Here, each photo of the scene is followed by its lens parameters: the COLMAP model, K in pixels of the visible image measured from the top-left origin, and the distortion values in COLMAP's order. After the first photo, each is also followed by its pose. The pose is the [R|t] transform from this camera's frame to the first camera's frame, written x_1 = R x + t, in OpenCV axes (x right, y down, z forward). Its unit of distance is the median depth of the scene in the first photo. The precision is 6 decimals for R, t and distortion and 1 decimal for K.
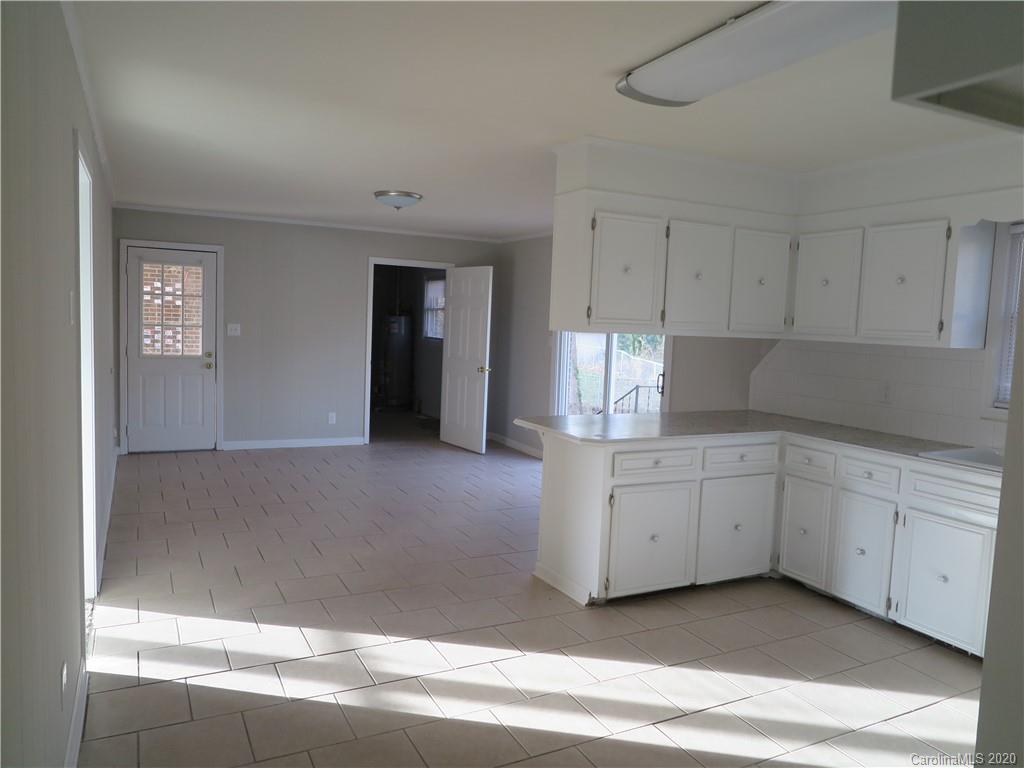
lens RADIAL K [[728.4, 0, 508.1], [0, 728.4, 382.5], [0, 0, 1]] dist [-0.007993, -0.006365]
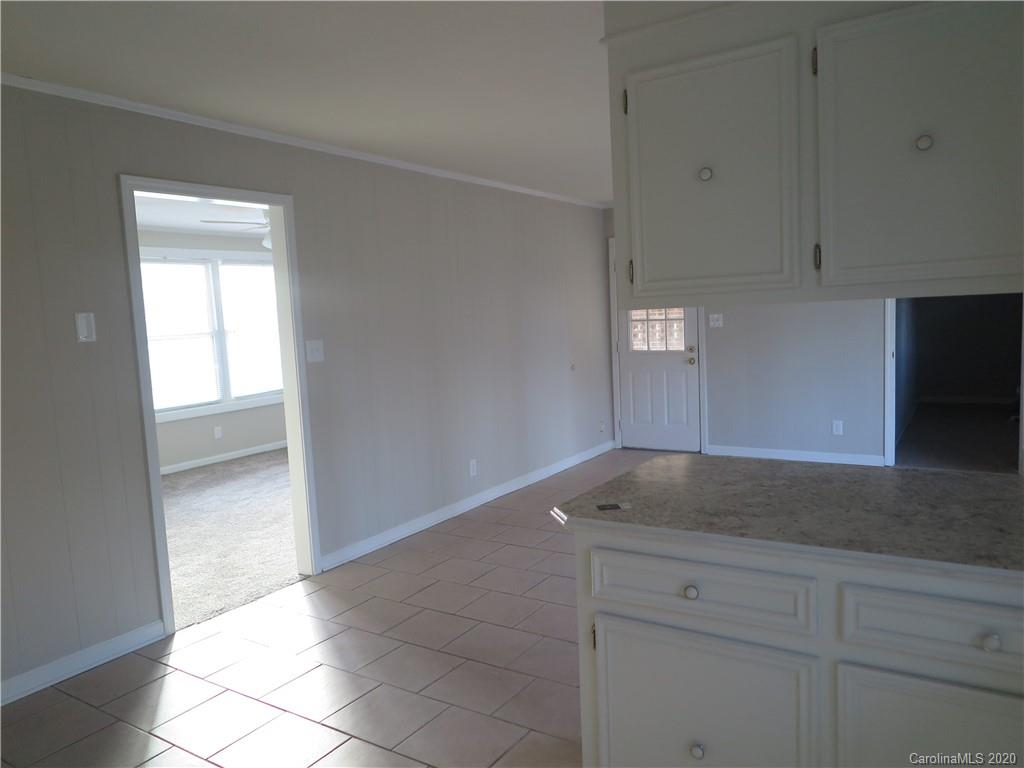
lens RADIAL K [[728.4, 0, 508.1], [0, 728.4, 382.5], [0, 0, 1]] dist [-0.007993, -0.006365]
pose [[0.511520, 0.020989, -0.859015, 0.268979], [-0.006833, 0.999769, 0.020359, -0.013571], [0.859244, -0.004544, 0.511545, 0.336940]]
